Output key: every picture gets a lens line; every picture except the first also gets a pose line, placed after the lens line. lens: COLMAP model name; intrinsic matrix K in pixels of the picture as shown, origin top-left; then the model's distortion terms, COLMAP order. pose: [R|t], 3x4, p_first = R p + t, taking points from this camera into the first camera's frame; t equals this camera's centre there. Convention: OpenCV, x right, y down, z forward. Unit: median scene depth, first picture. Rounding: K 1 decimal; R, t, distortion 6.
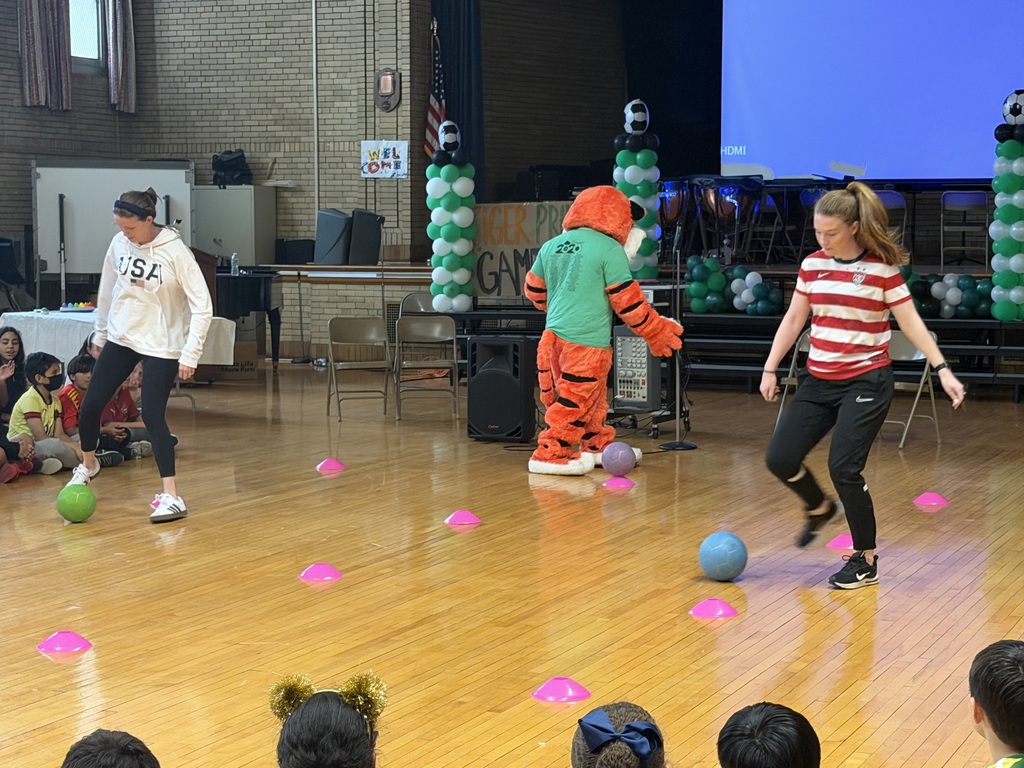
lens RADIAL K [[2028.1, 0, 512.0], [0, 2028.1, 384.0], [0, 0, 1]] dist [0.120160, 0.335114]
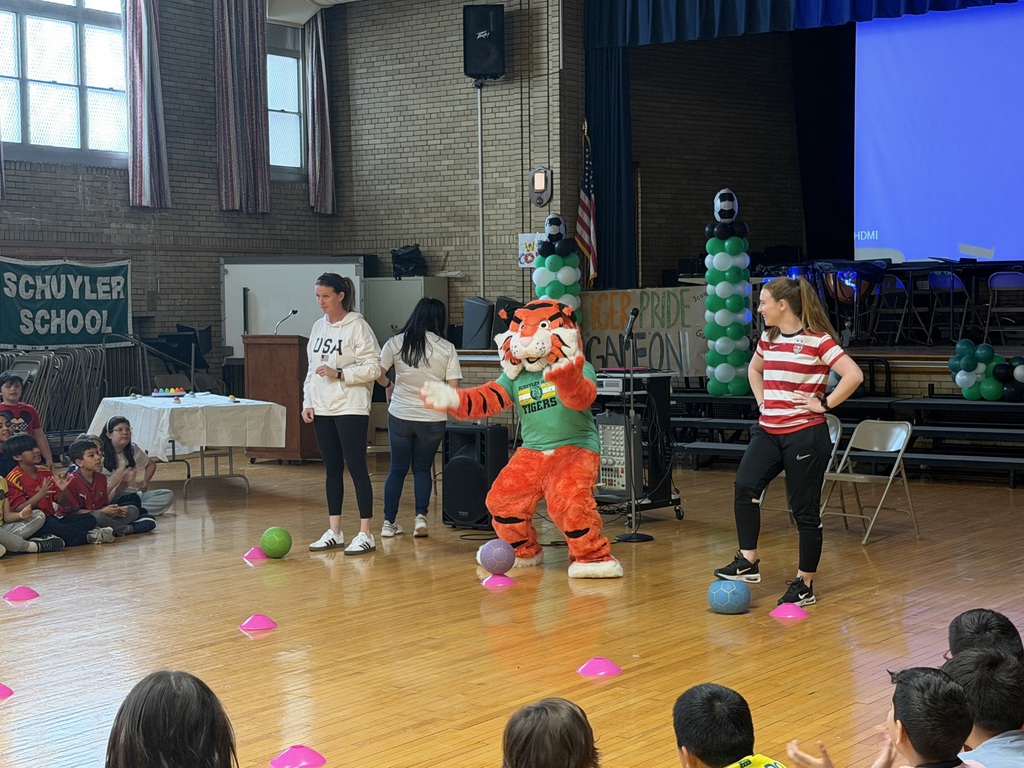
lens RADIAL K [[1739.0, 0, 512.0], [0, 1739.0, 384.0], [0, 0, 1]] dist [0.134350, -0.087415]
pose [[0.976160, -0.001081, -0.217047, 0.124819], [-0.006045, 0.999464, -0.032167, -0.009825], [0.216966, 0.032712, 0.975631, 0.096773]]
